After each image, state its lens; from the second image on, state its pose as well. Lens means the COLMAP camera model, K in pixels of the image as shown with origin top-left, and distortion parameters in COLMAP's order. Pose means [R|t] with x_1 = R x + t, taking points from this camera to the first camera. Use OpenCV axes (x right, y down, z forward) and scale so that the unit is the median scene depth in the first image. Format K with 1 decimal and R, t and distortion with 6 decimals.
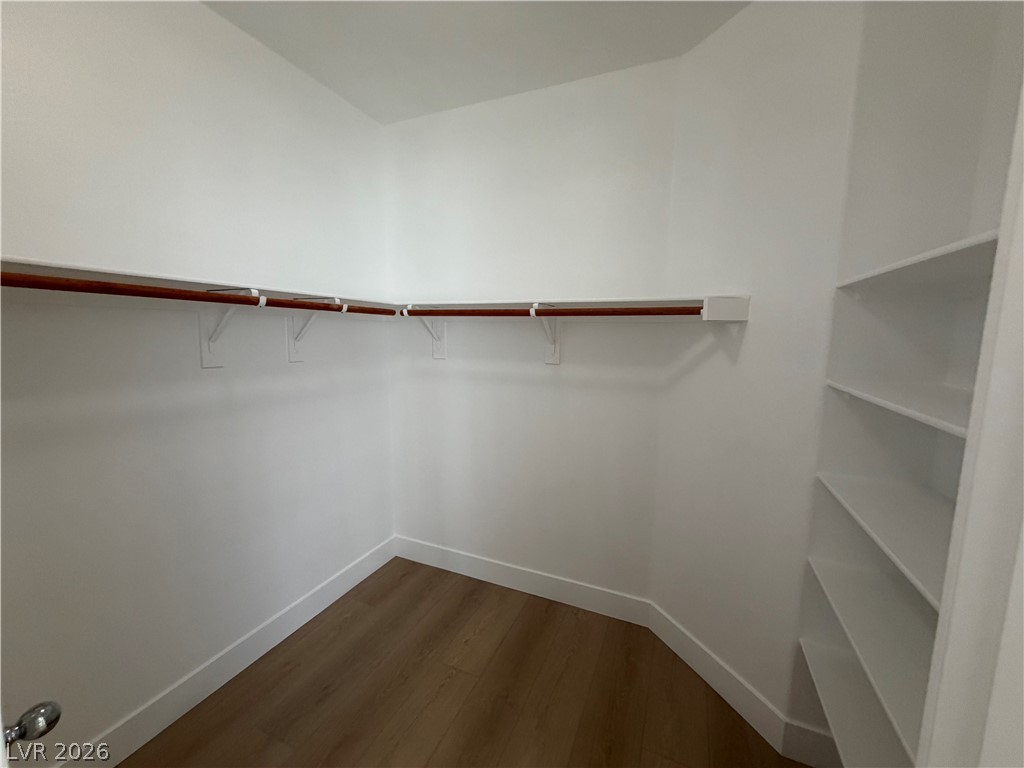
lens RADIAL K [[410.0, 0, 514.1], [0, 410.0, 384.4], [0, 0, 1]] dist [0.002426, -0.000412]
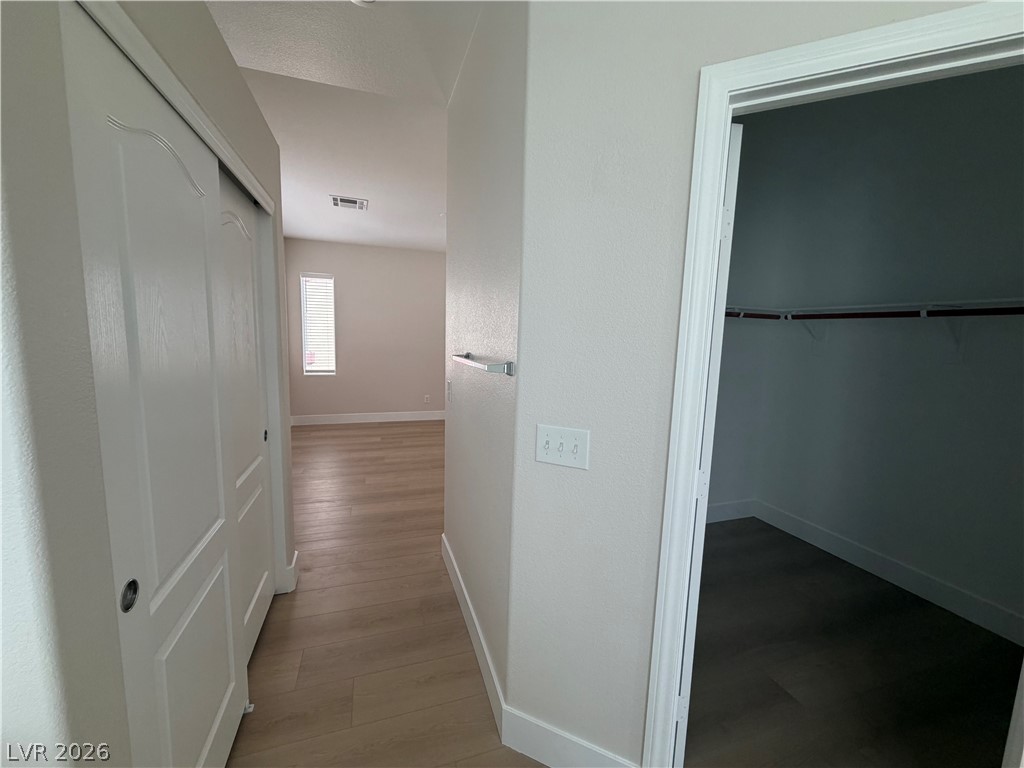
lens RADIAL K [[410.0, 0, 512.5], [0, 410.0, 386.9], [0, 0, 1]] dist [0.002426, -0.000412]
pose [[0.671023, 0.100024, -0.734659, 0.125388], [-0.109928, 0.993329, 0.034836, 0.097990], [0.733242, 0.057384, 0.677542, -0.519029]]
